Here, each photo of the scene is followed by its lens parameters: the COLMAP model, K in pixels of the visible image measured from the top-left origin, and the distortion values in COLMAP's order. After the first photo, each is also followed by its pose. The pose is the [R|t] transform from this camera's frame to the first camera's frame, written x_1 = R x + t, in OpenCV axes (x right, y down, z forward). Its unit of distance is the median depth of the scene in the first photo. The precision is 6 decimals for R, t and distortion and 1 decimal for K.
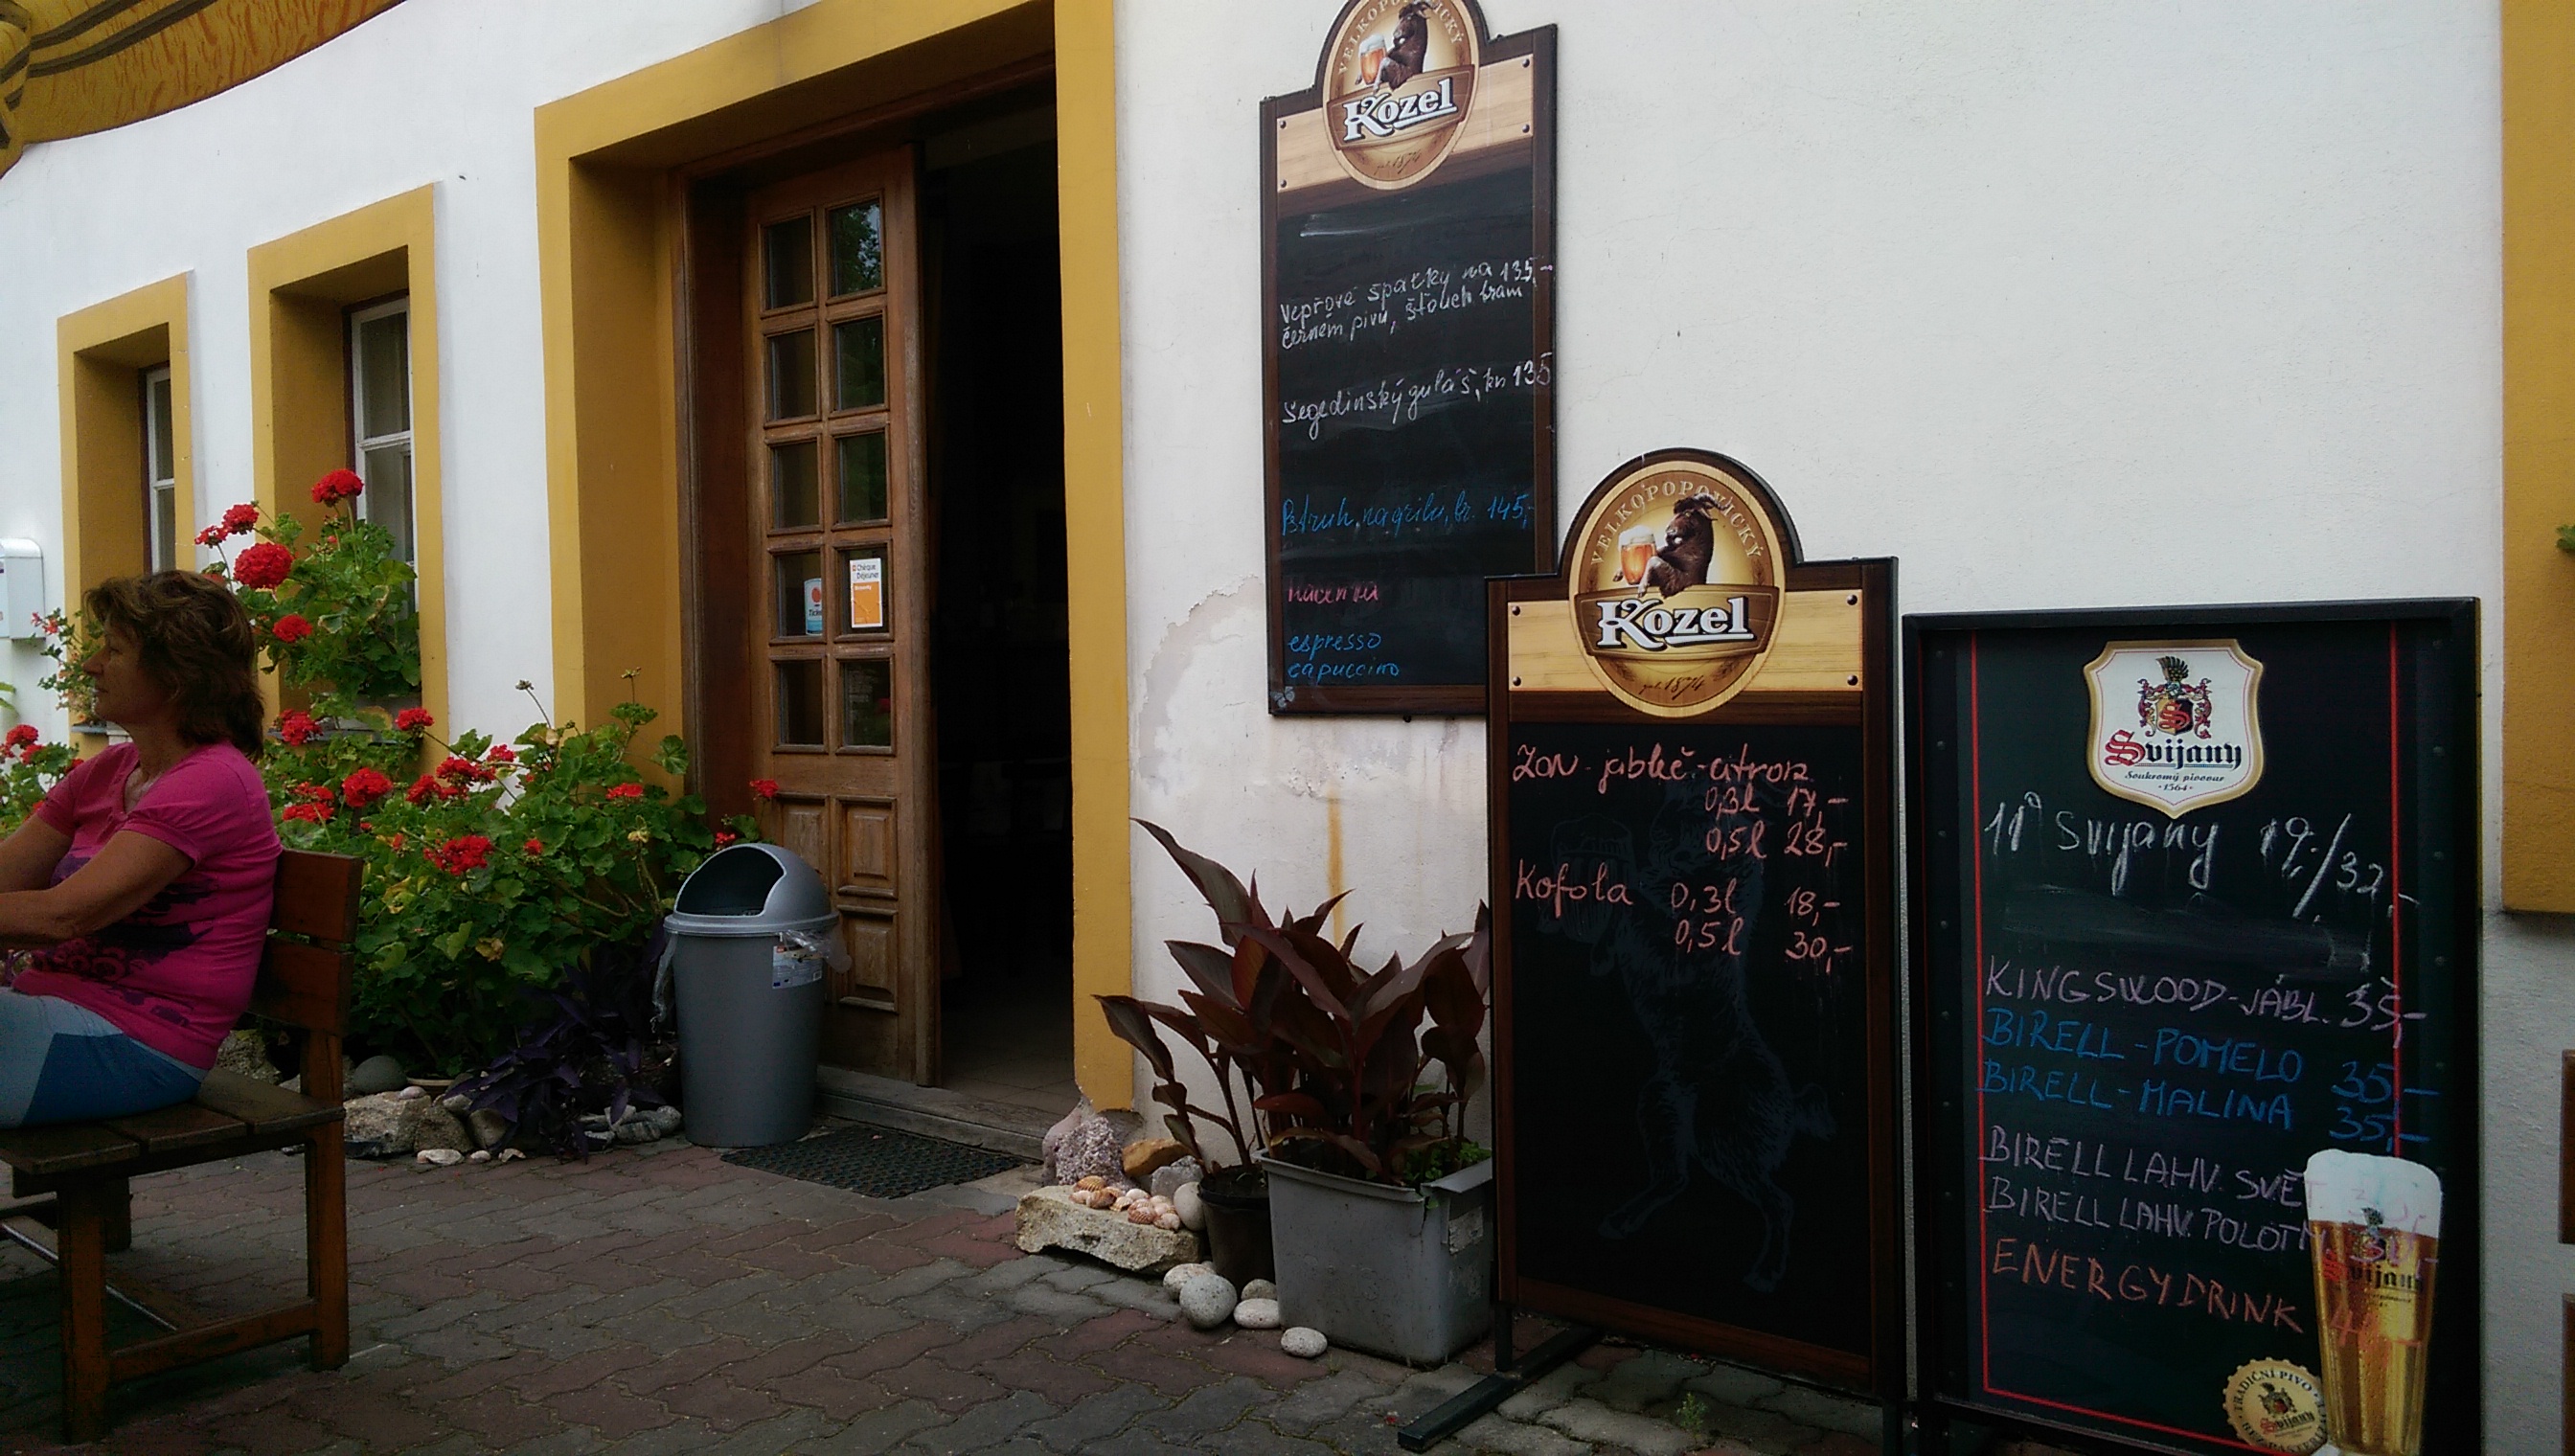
lens RADIAL K [[1833.5, 0, 1298.1], [0, 1833.5, 728.0], [0, 0, 1]] dist [0.113435, -0.173921]
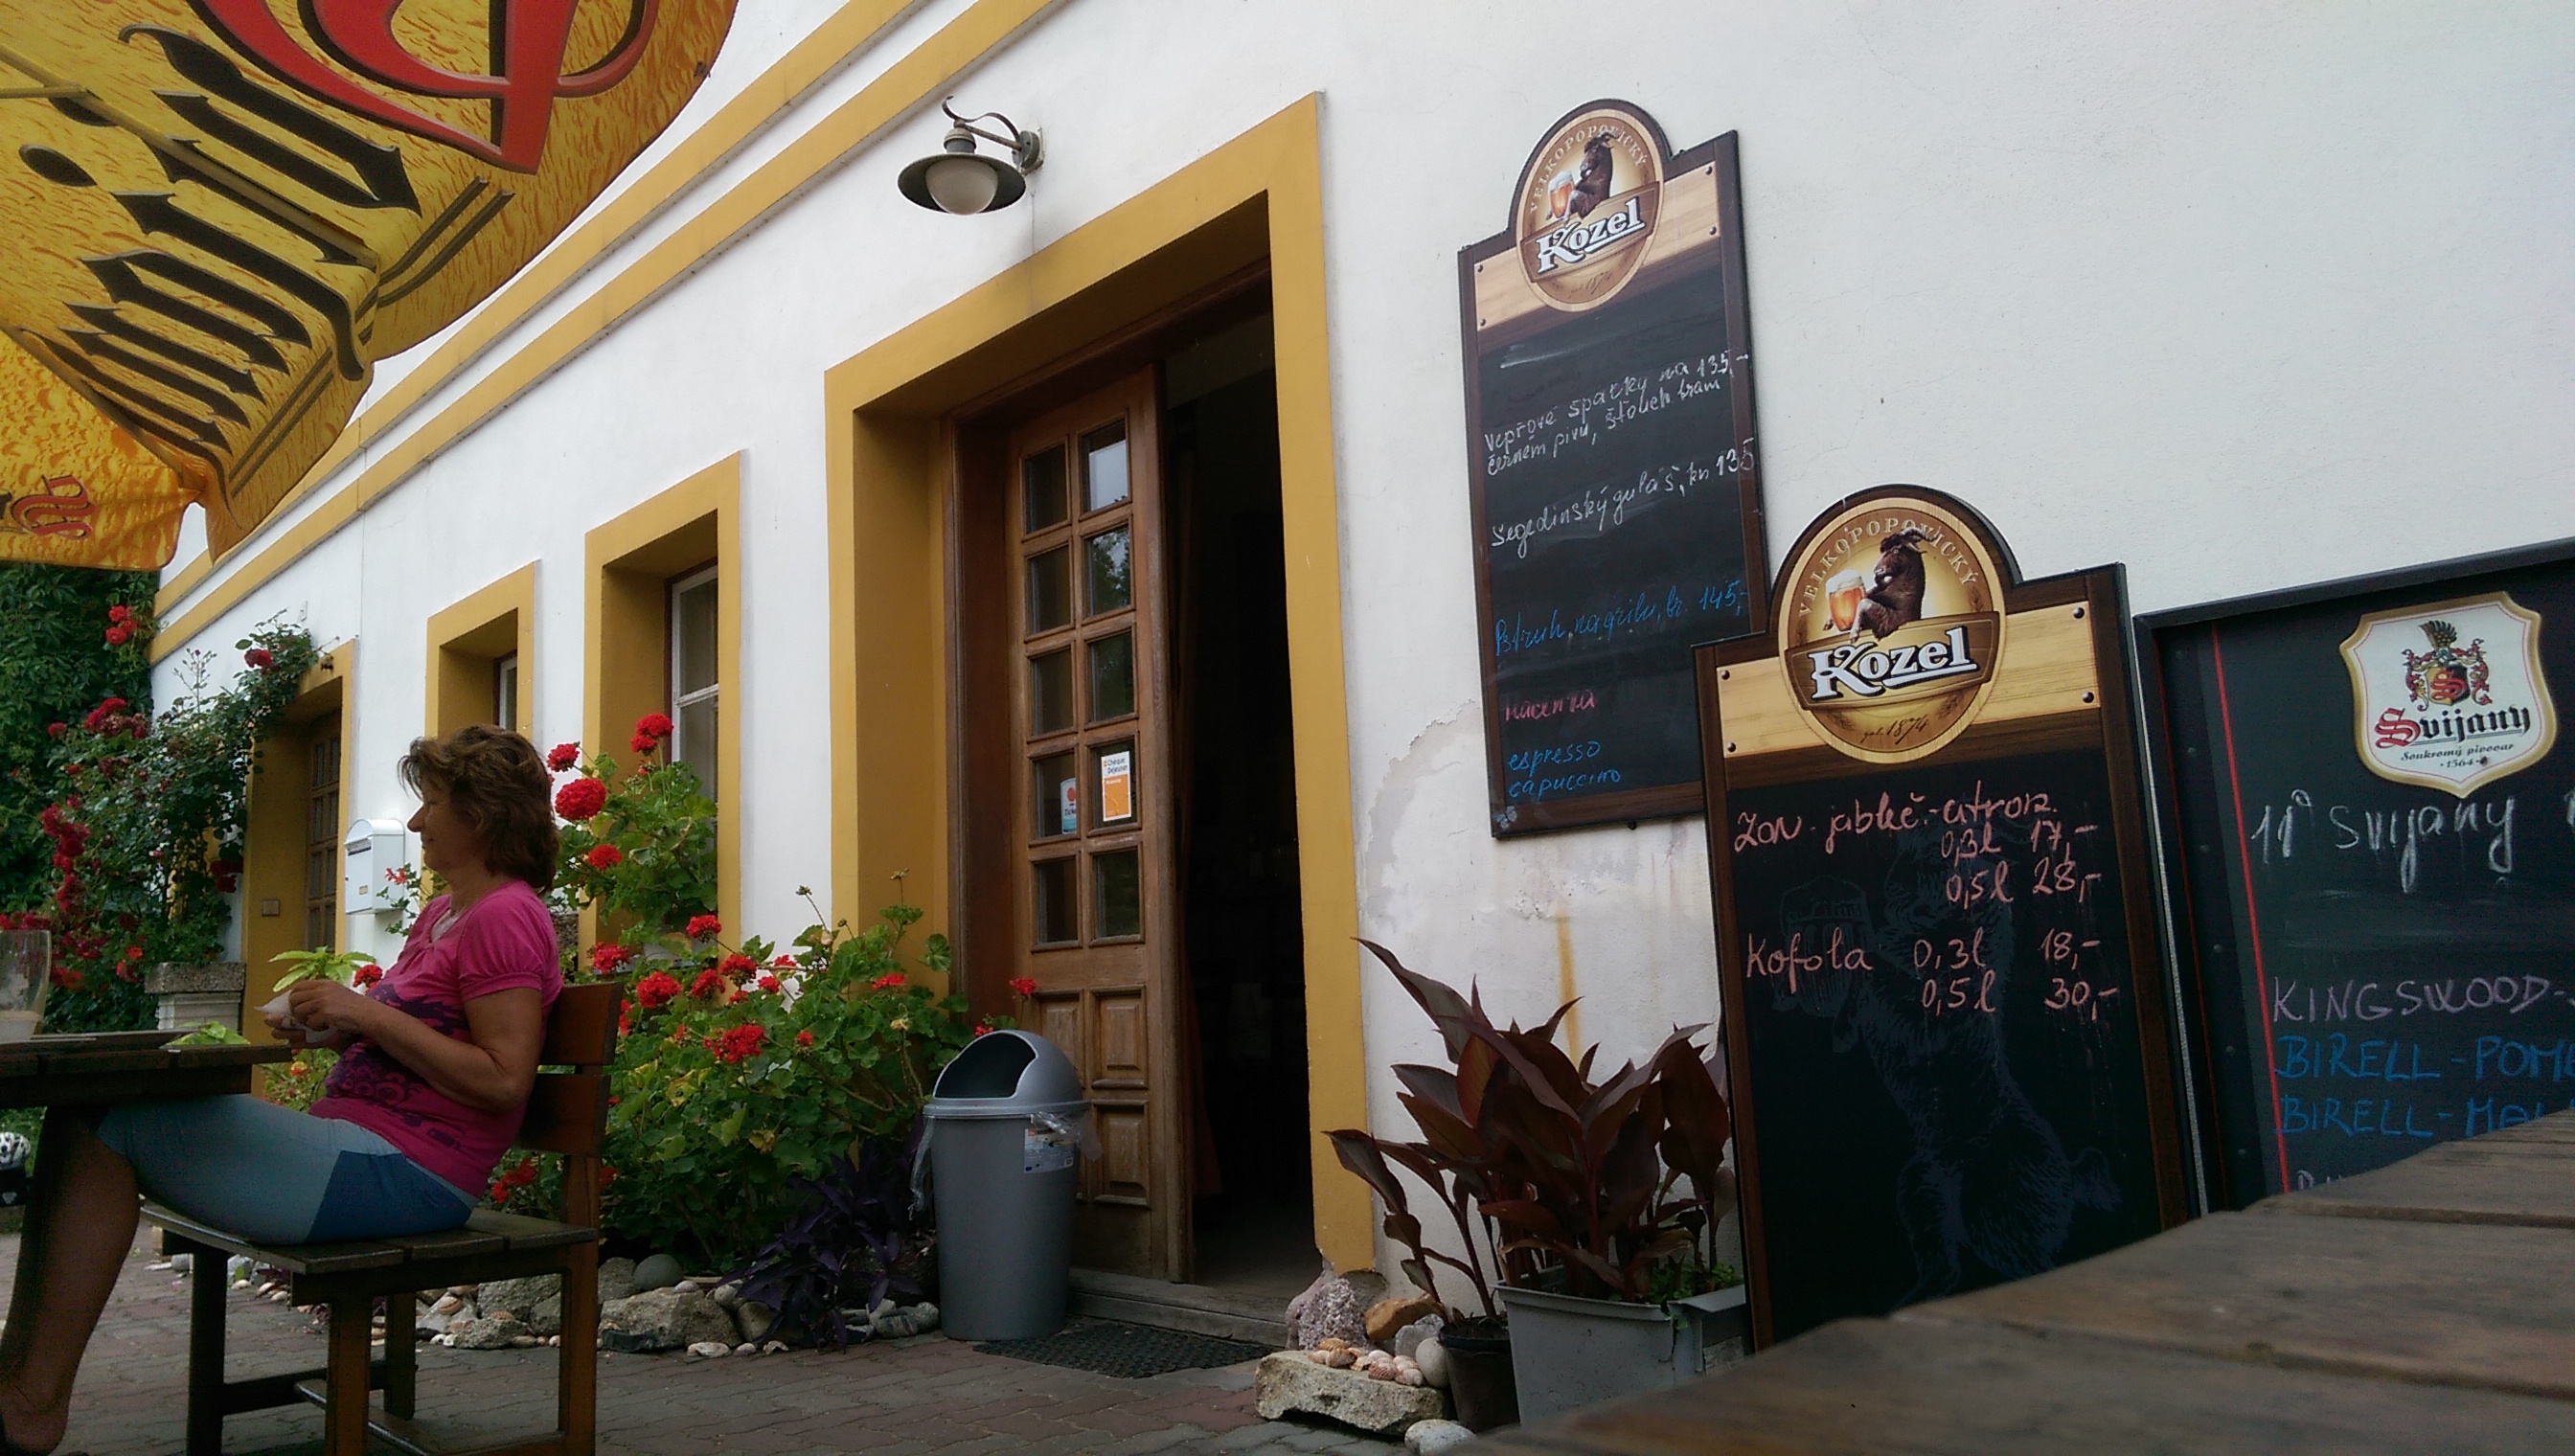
lens RADIAL K [[1833.5, 0, 1298.1], [0, 1833.5, 728.0], [0, 0, 1]] dist [0.113435, -0.173921]
pose [[0.986468, -0.053507, -0.154976, 0.037734], [0.026180, 0.984525, -0.173275, 0.104722], [0.161849, 0.166873, 0.972604, 0.018071]]
